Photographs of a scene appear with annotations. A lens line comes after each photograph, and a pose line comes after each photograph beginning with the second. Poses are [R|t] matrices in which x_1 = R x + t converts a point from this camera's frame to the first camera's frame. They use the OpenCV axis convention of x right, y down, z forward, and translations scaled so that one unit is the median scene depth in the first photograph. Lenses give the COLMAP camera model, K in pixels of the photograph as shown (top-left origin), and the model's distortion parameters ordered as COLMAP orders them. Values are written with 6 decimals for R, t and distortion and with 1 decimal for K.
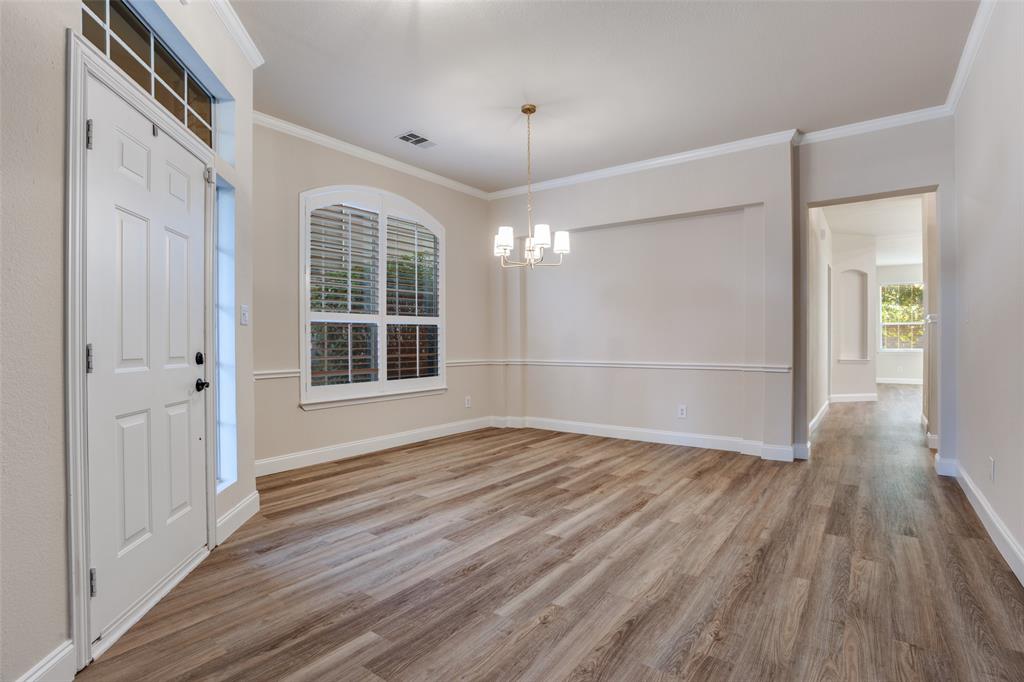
lens RADIAL K [[502.2, 0, 513.3], [0, 502.2, 341.9], [0, 0, 1]] dist [-0.026221, 0.004232]
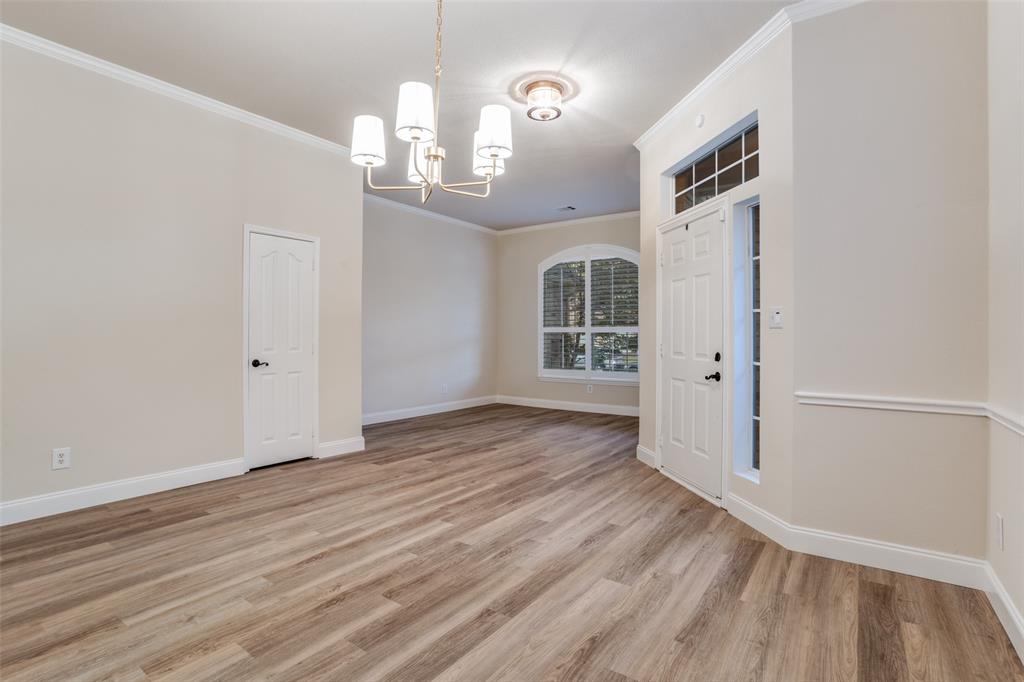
lens RADIAL K [[502.2, 0, 516.4], [0, 502.2, 338.7], [0, 0, 1]] dist [-0.026221, 0.004232]
pose [[-0.999732, 0.000243, -0.023170, -0.044037], [0.000147, 0.999991, 0.004144, -0.019277], [0.023171, 0.004140, -0.999723, 2.044242]]
